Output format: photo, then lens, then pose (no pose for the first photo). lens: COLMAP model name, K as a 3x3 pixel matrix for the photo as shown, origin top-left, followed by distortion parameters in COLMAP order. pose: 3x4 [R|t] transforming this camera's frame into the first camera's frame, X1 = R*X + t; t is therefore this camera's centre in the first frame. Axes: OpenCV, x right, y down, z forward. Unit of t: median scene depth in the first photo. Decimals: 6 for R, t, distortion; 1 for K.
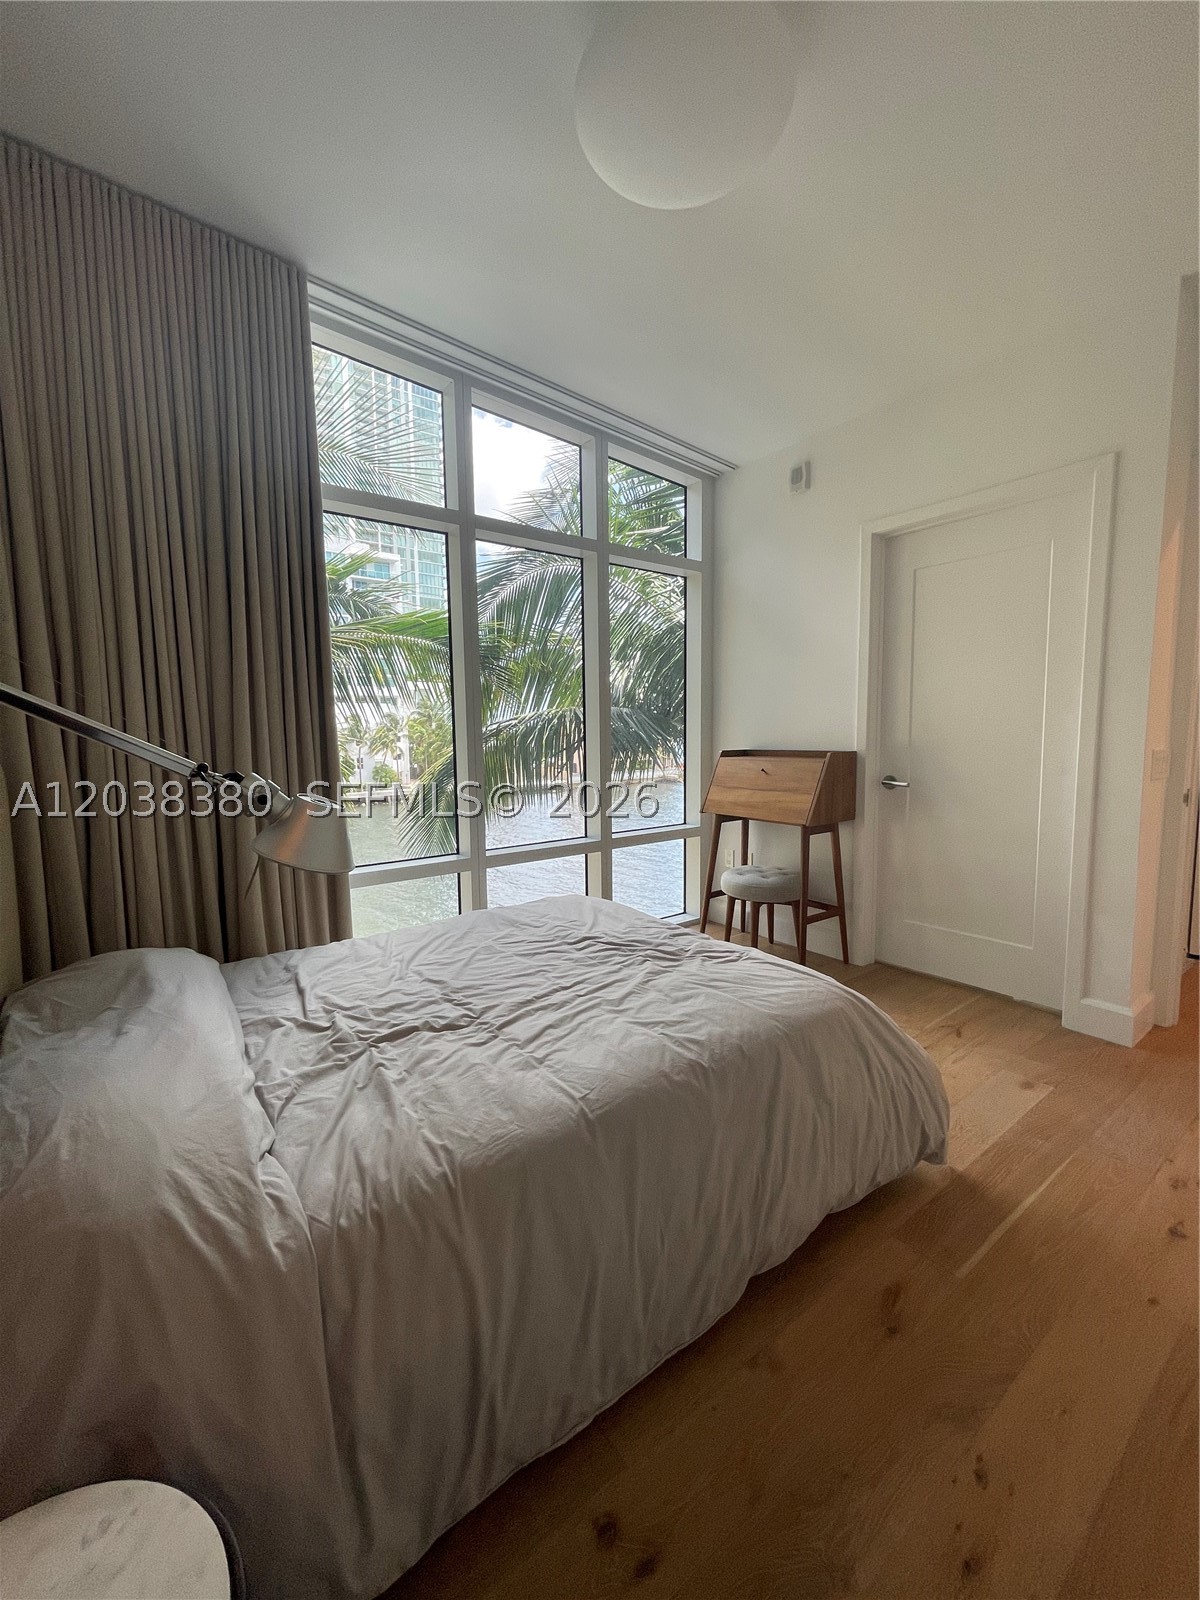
lens RADIAL K [[646.4, 0, 594.9], [0, 646.4, 796.4], [0, 0, 1]] dist [-0.006240, 0.000084]
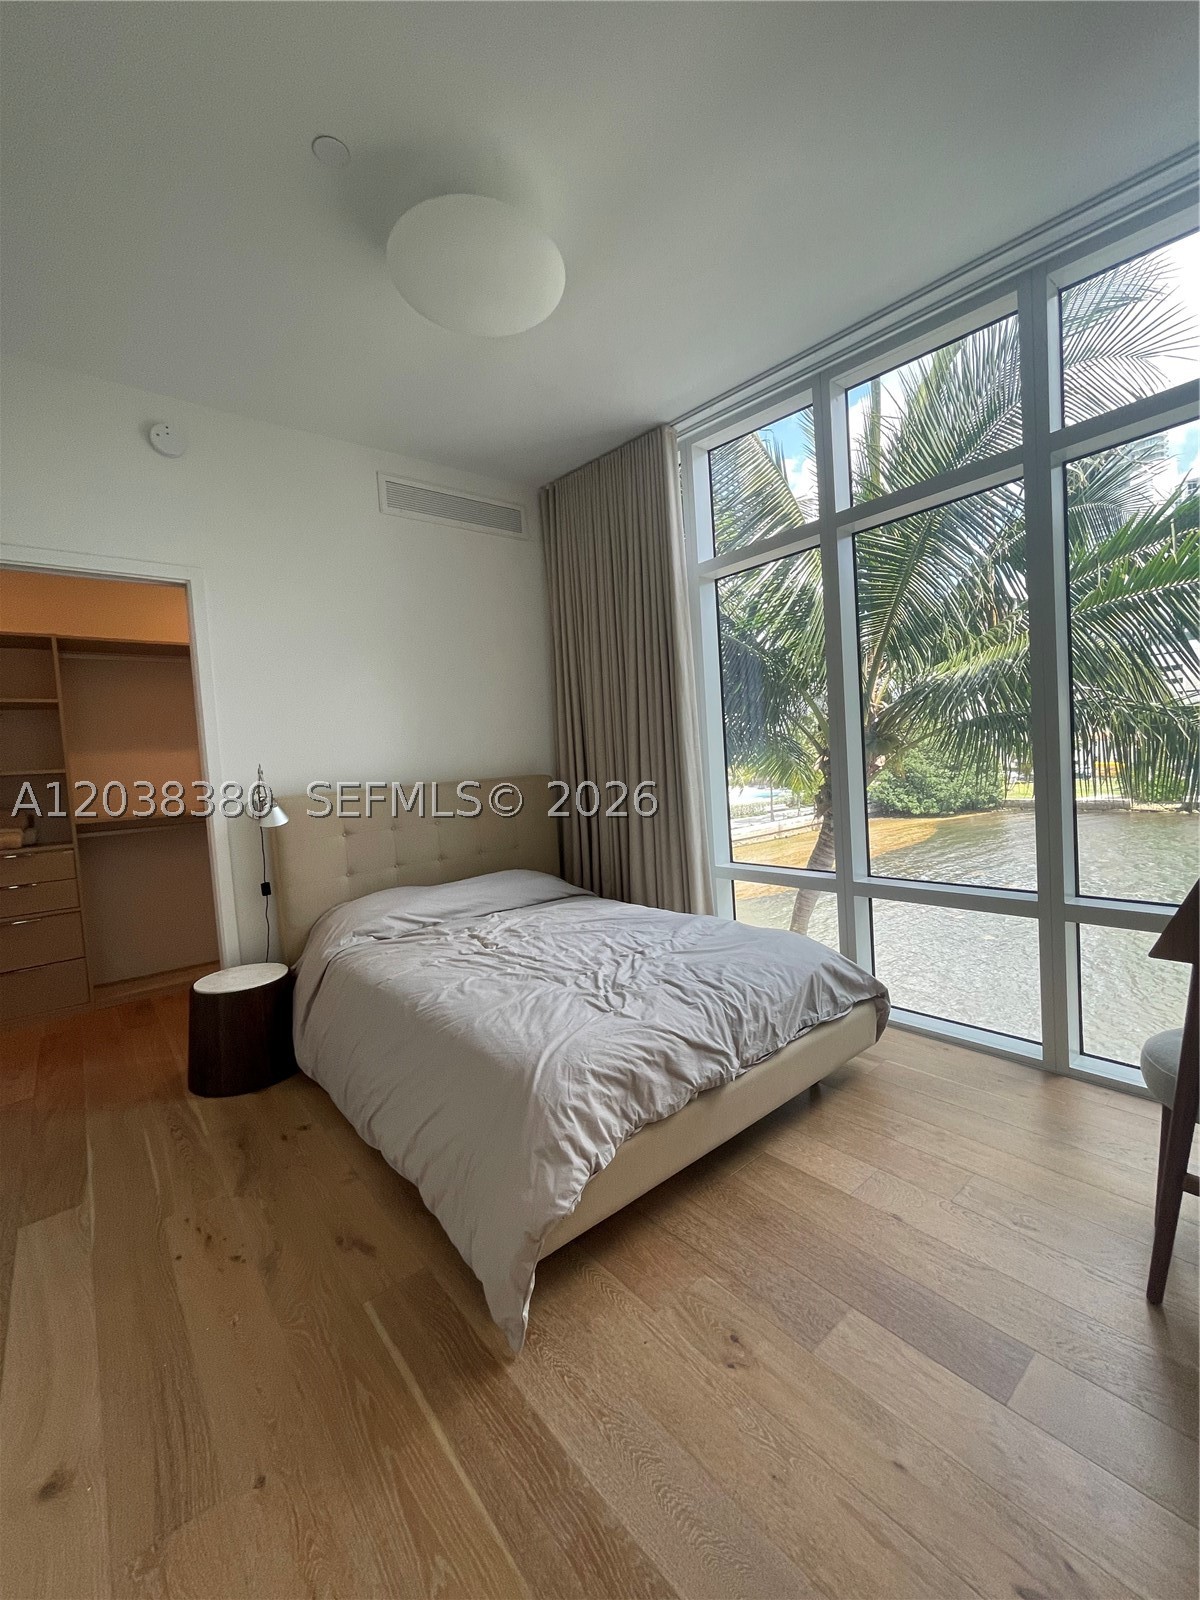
lens RADIAL K [[646.4, 0, 594.9], [0, 646.4, 796.4], [0, 0, 1]] dist [-0.006240, 0.000084]
pose [[0.044689, 0.065762, -0.996834, 1.317676], [-0.030441, 0.997457, 0.064438, -0.137227], [0.998537, 0.027465, 0.046578, 1.084948]]
